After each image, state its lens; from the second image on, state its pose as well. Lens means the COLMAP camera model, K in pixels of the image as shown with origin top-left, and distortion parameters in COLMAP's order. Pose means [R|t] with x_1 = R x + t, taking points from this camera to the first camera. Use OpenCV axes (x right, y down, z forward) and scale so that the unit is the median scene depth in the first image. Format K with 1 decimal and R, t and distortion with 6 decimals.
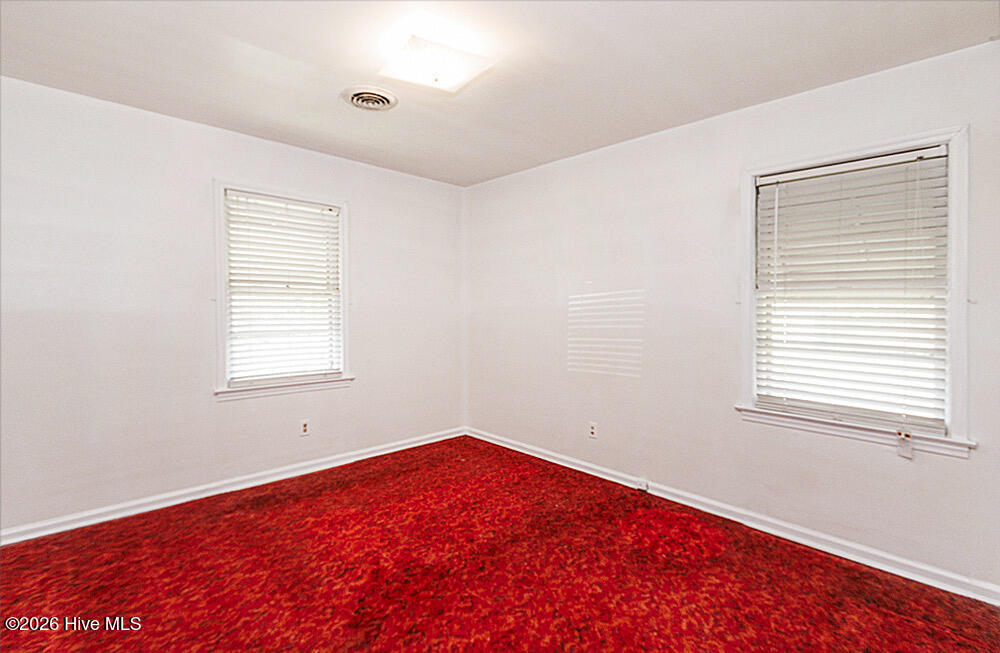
lens RADIAL K [[471.7, 0, 500.1], [0, 471.7, 311.8], [0, 0, 1]] dist [0.001409, 0.000248]
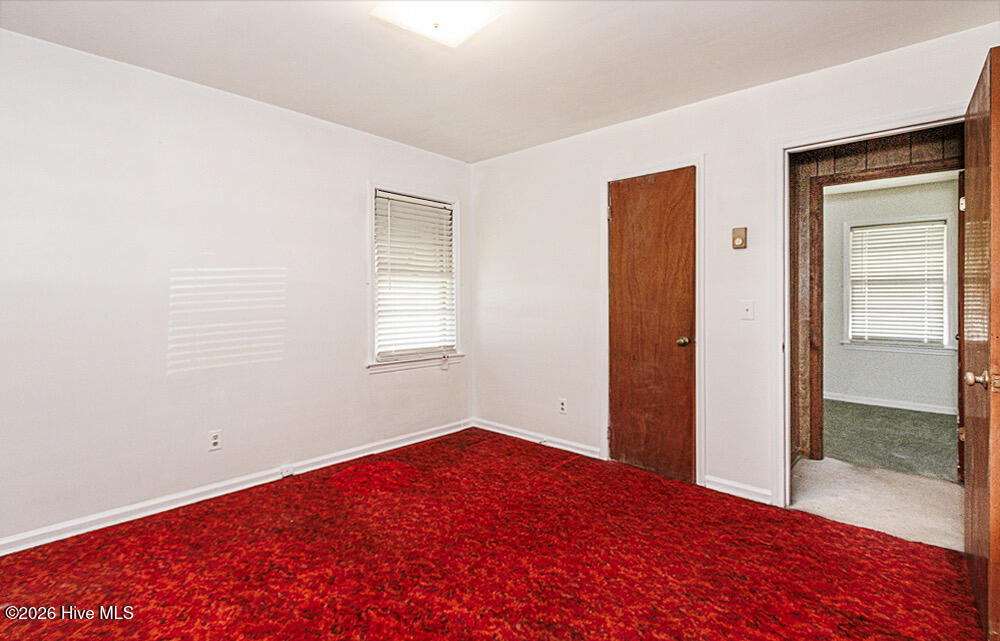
lens RADIAL K [[464.6, 0, 498.7], [0, 464.6, 291.6], [0, 0, 1]] dist [-0.000704, -0.000270]
pose [[-0.058252, -0.001566, 0.998301, -0.824813], [0.005629, 0.999982, 0.001897, 0.003528], [-0.998286, 0.005730, -0.058242, 0.772650]]
